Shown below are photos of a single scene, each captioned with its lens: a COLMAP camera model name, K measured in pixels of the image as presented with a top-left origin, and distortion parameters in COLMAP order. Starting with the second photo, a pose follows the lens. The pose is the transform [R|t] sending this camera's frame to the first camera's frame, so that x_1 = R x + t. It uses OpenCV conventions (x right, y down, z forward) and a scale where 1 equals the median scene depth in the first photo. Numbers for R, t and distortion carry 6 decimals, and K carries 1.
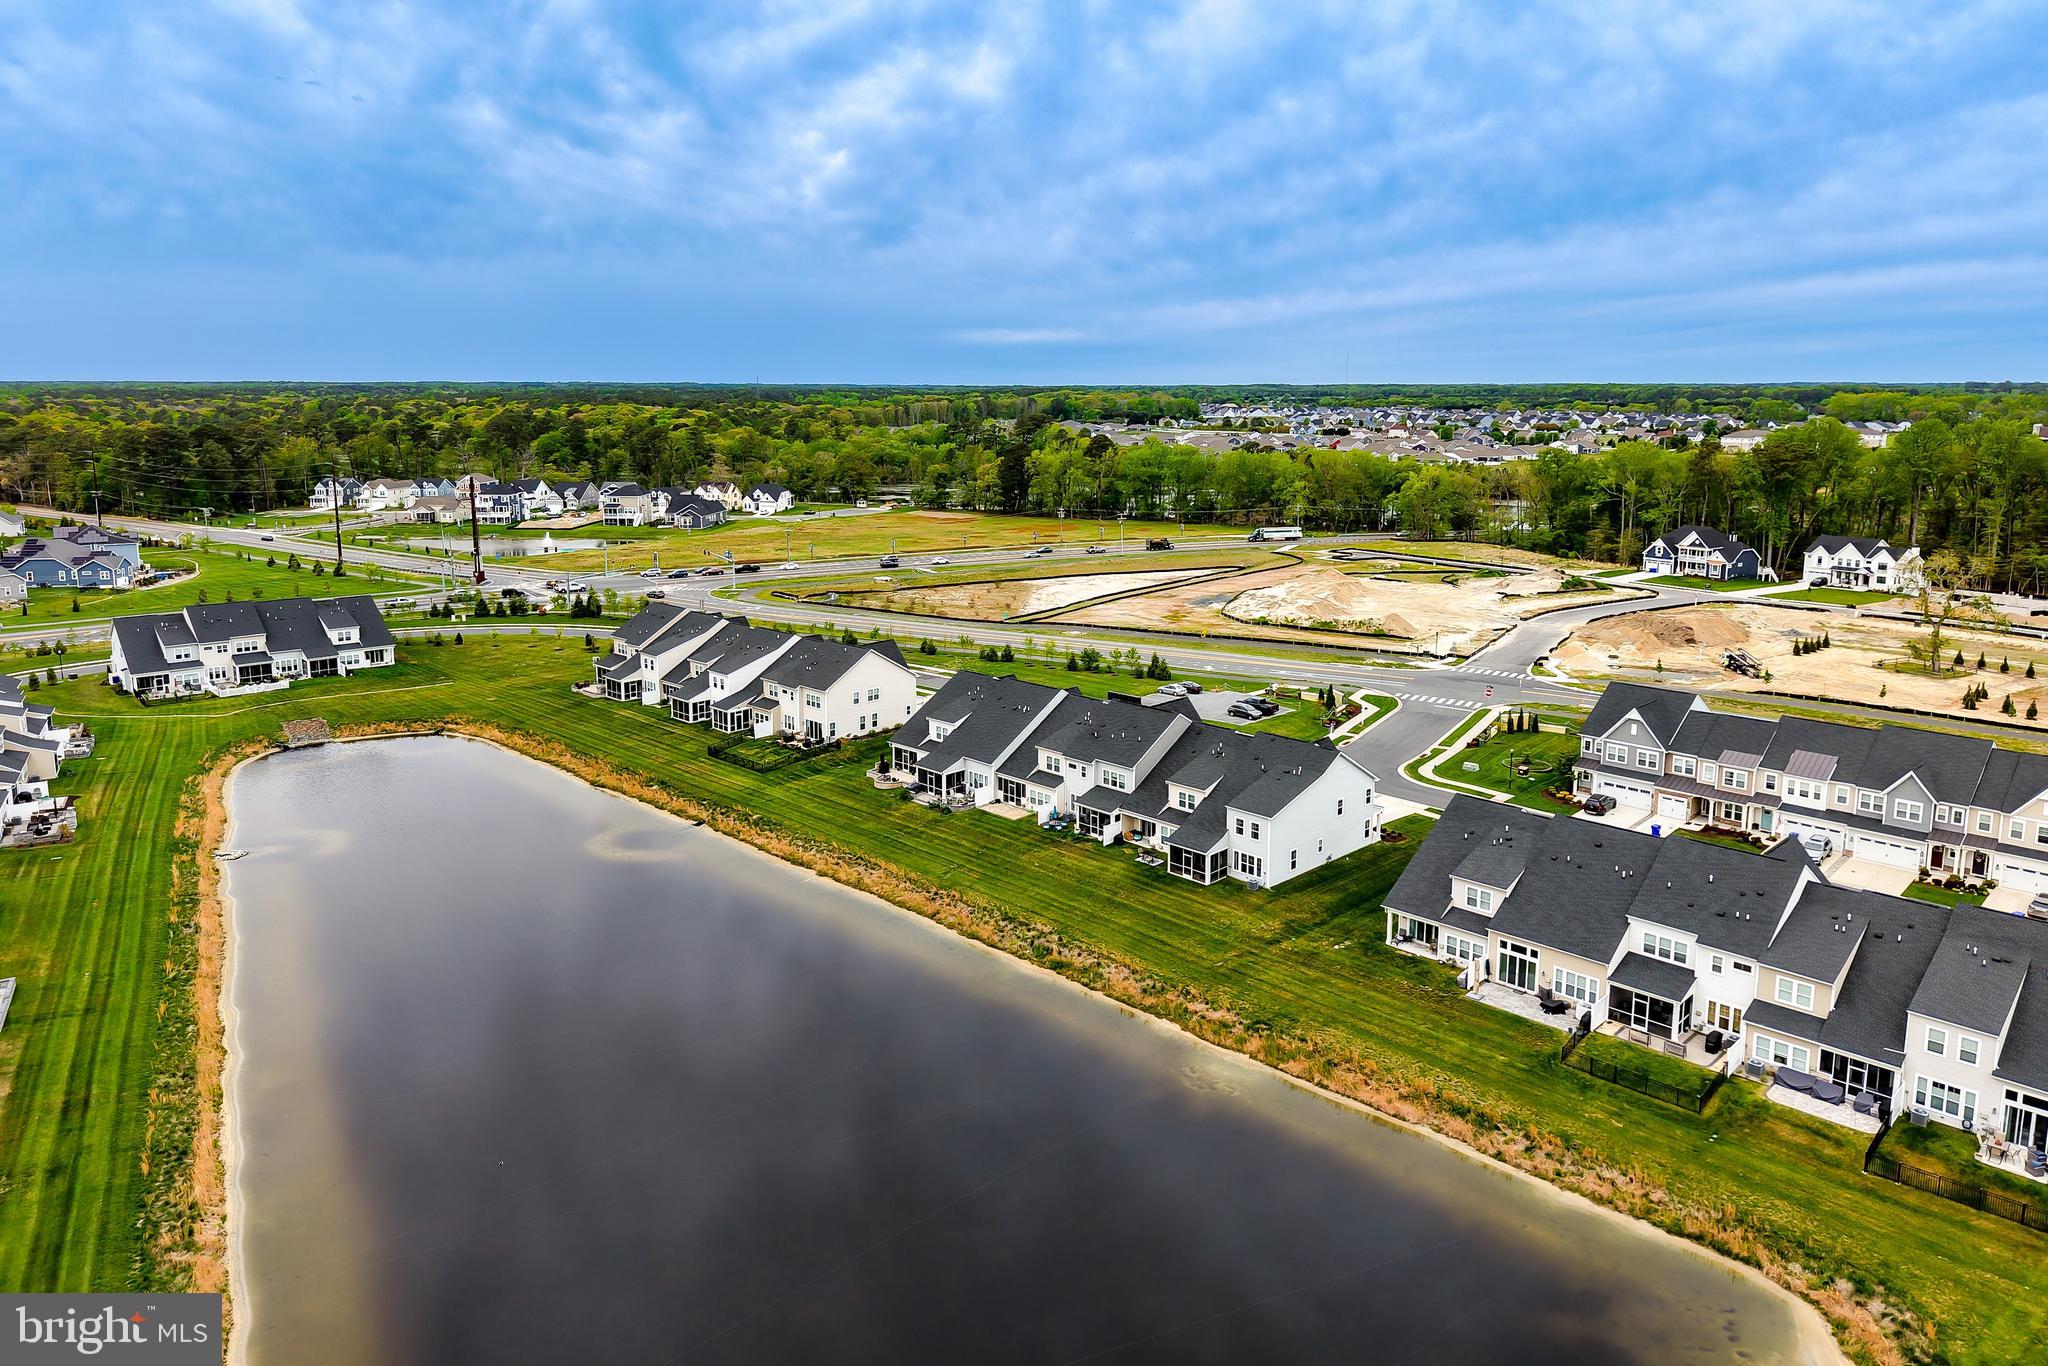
lens RADIAL K [[1337.1, 0, 1017.4], [0, 1337.1, 676.7], [0, 0, 1]] dist [0.049759, 0.001170]
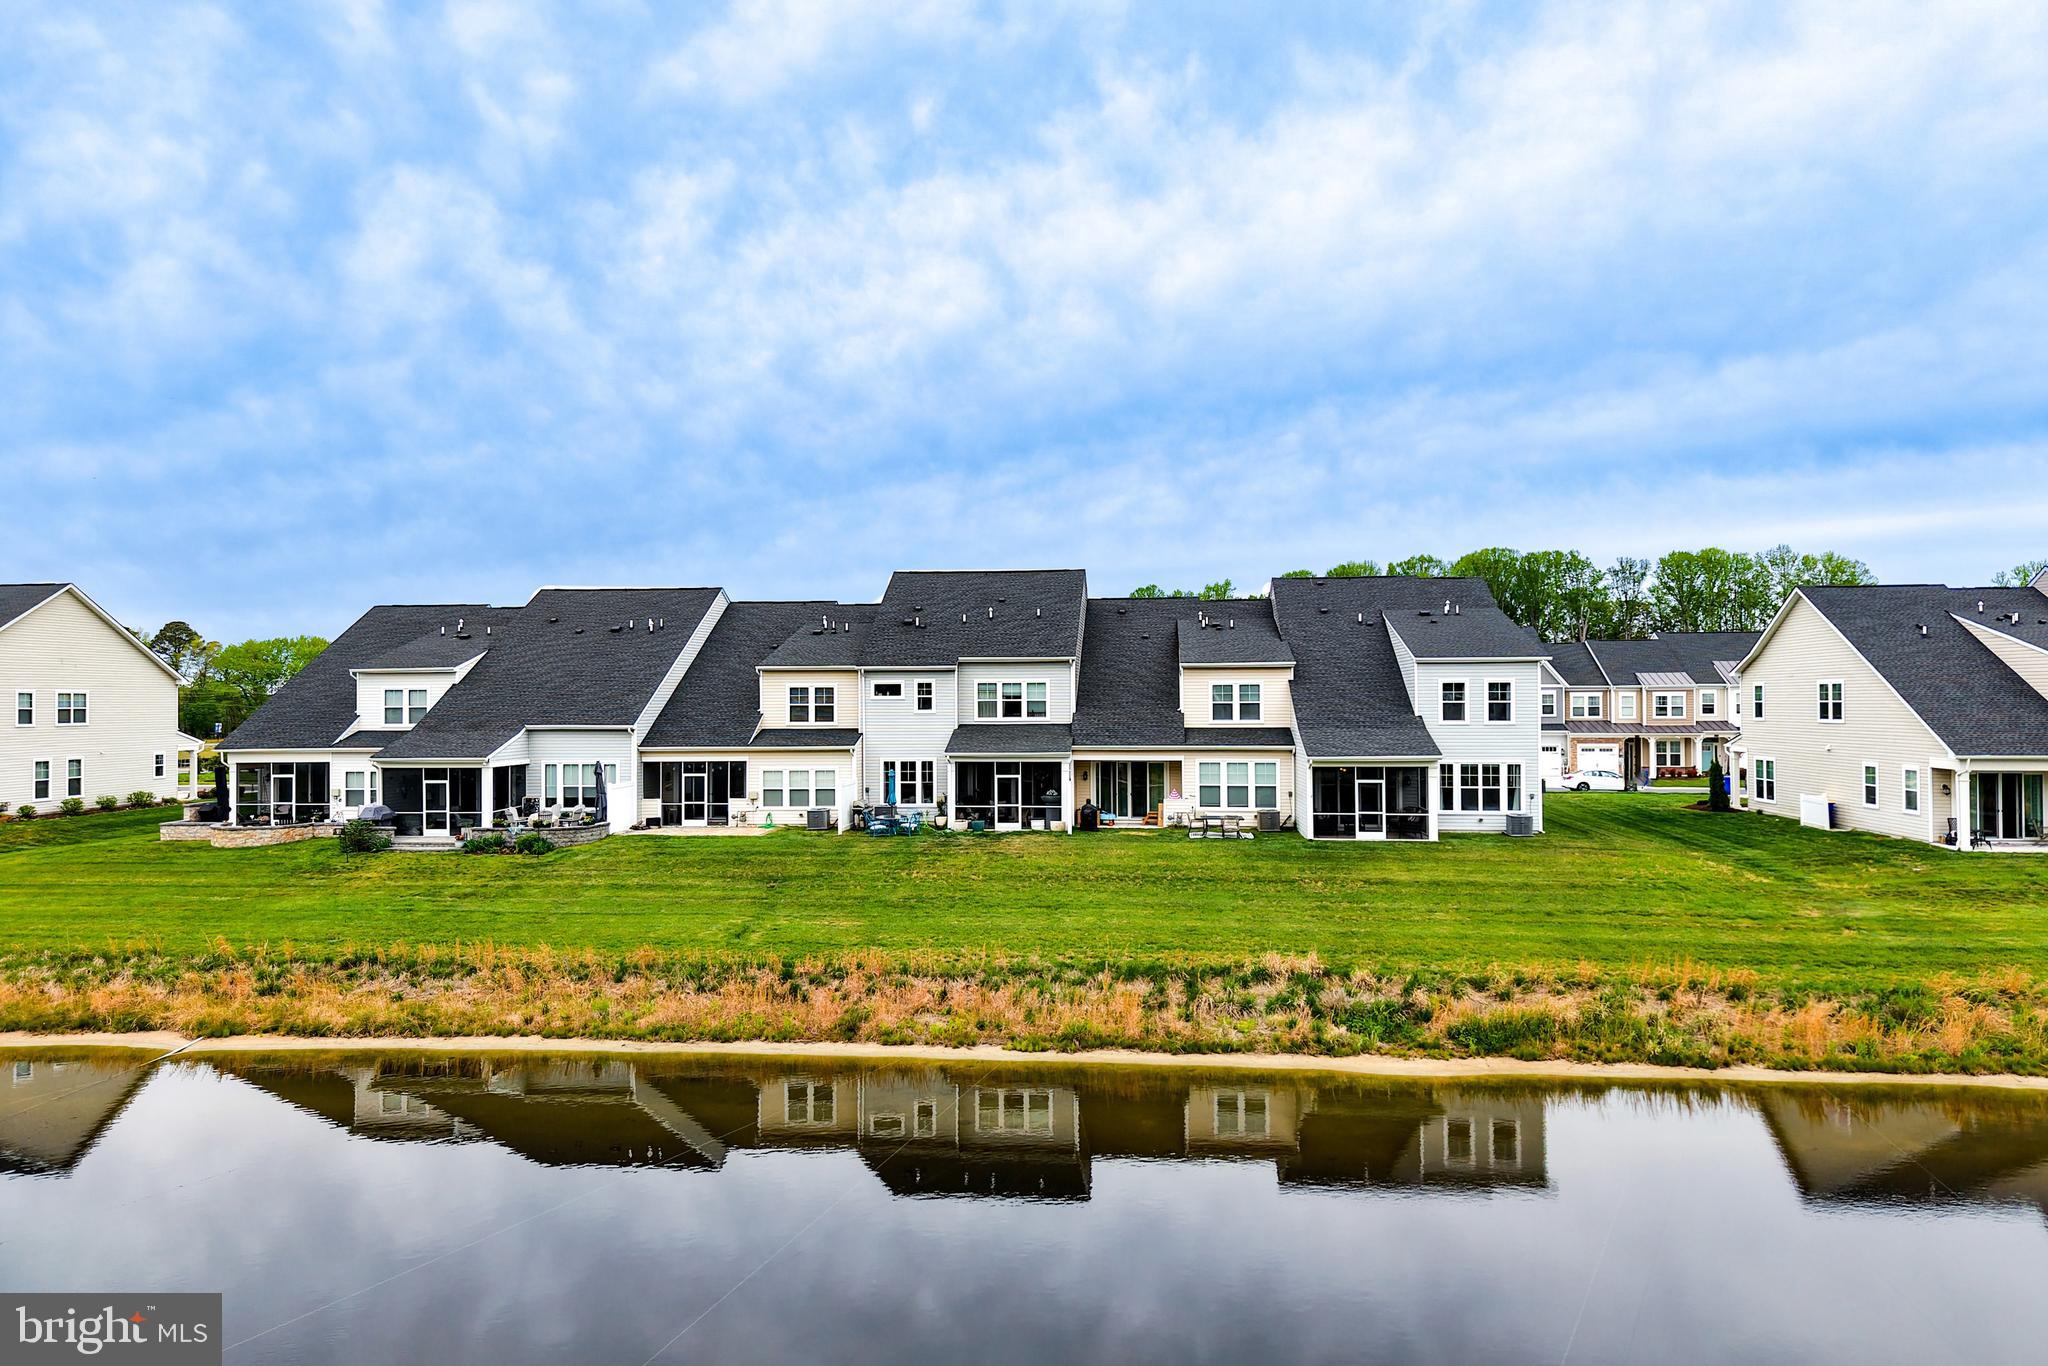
lens RADIAL K [[1370.7, 0, 1010.1], [0, 1370.7, 744.8], [0, 0, 1]] dist [0.044911, -0.037424]
pose [[0.769506, -0.019854, 0.638330, -0.184370], [0.140536, 0.980280, -0.138926, 0.139209], [-0.622985, 0.196613, 0.757122, 0.636115]]
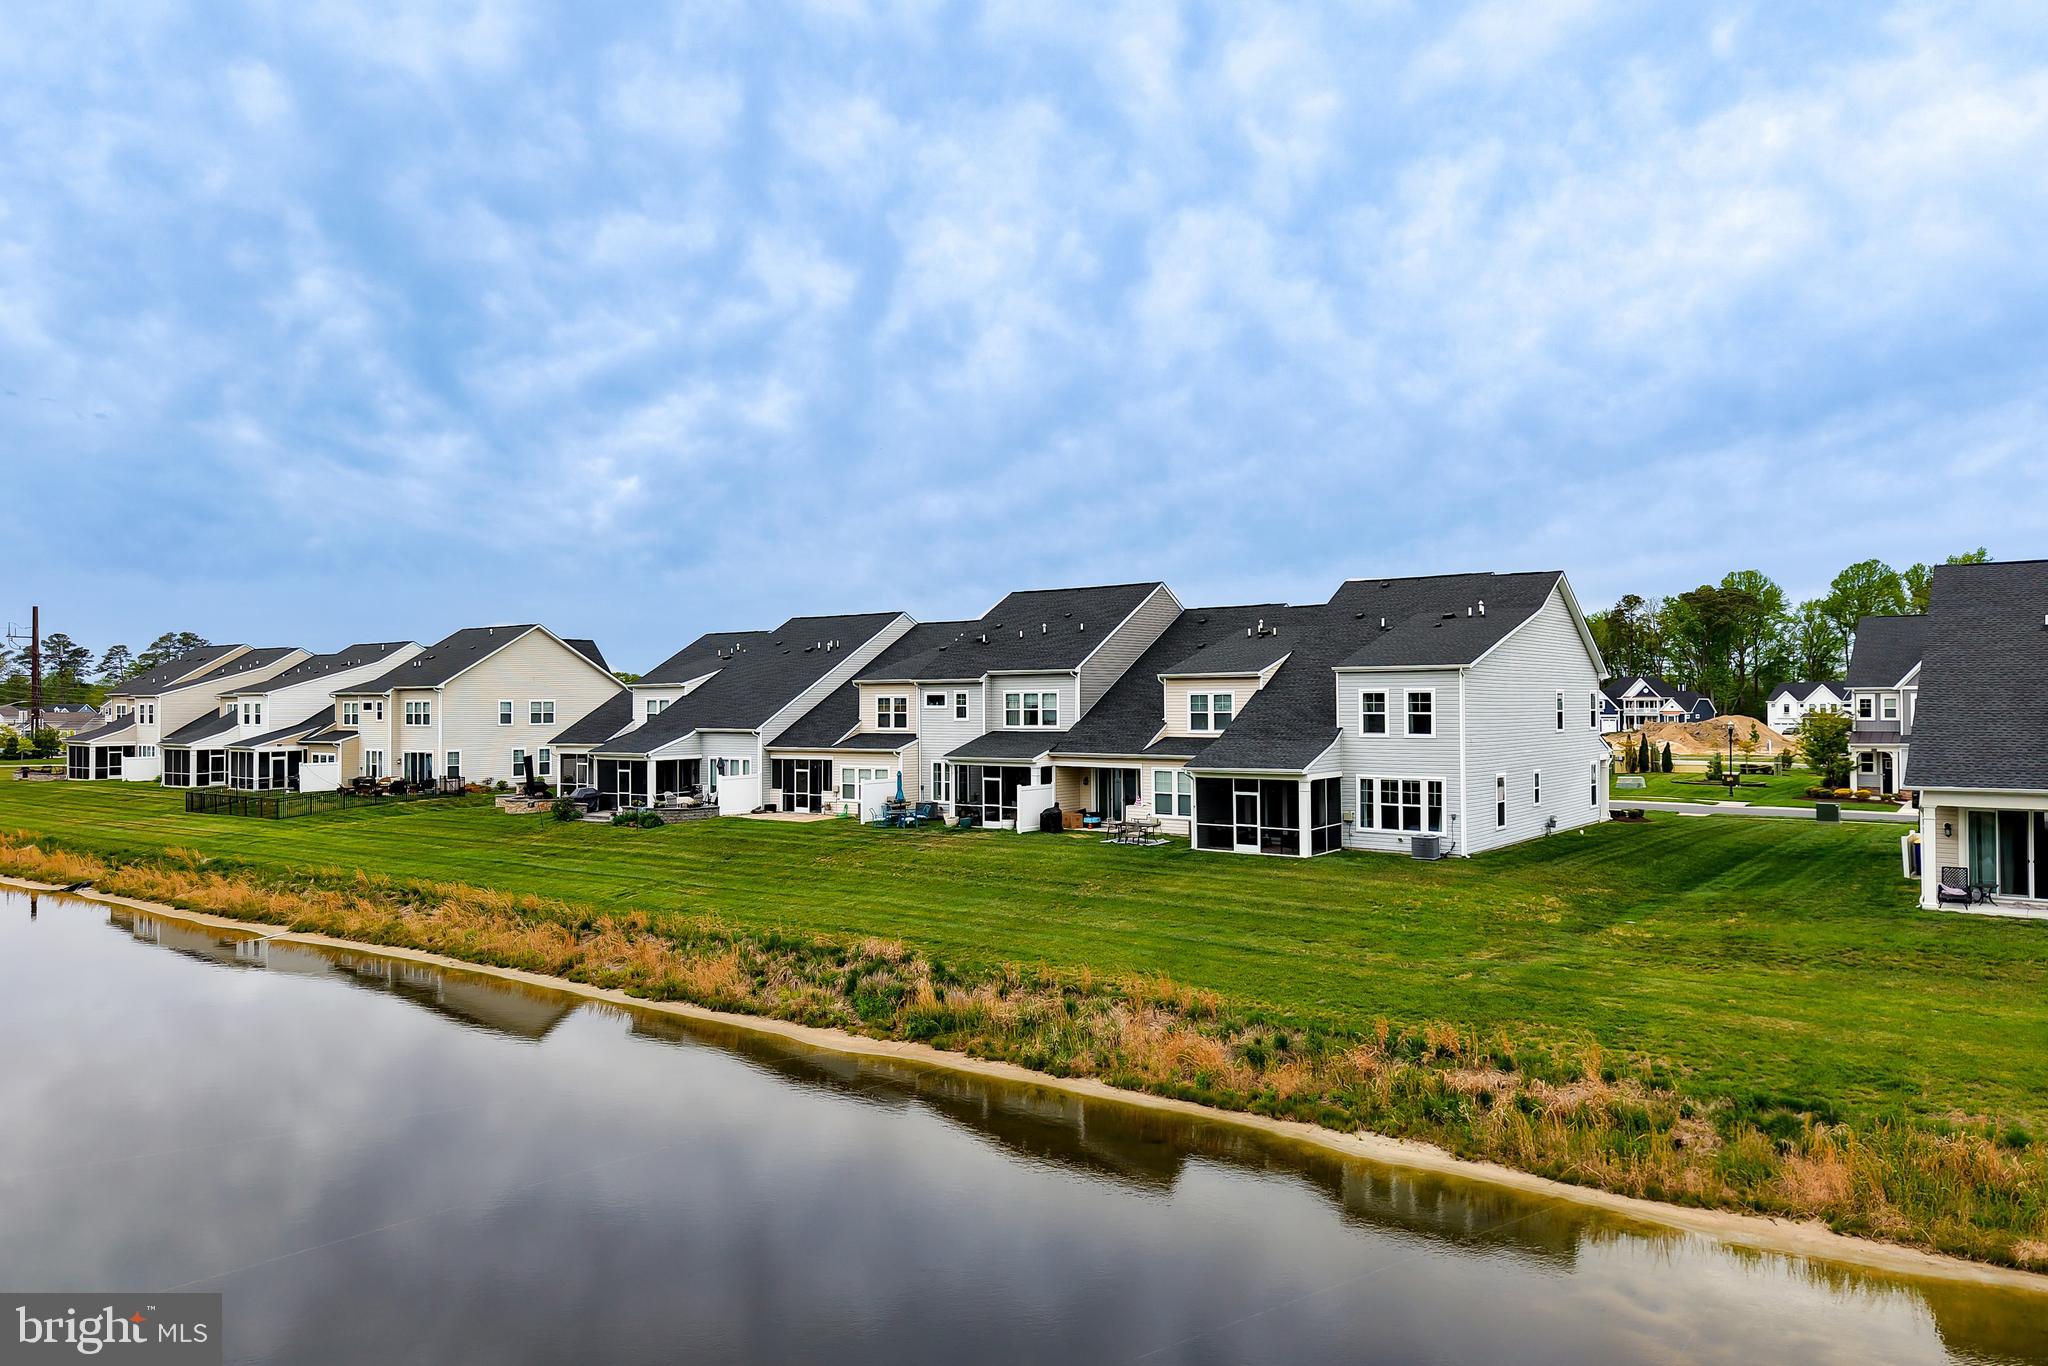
lens RADIAL K [[1370.7, 0, 1010.1], [0, 1370.7, 744.8], [0, 0, 1]] dist [0.044911, -0.037424]
pose [[0.989719, -0.005696, 0.142915, -0.000139], [0.032621, 0.981860, -0.186778, 0.162746], [-0.139259, 0.189519, 0.971951, 0.517541]]
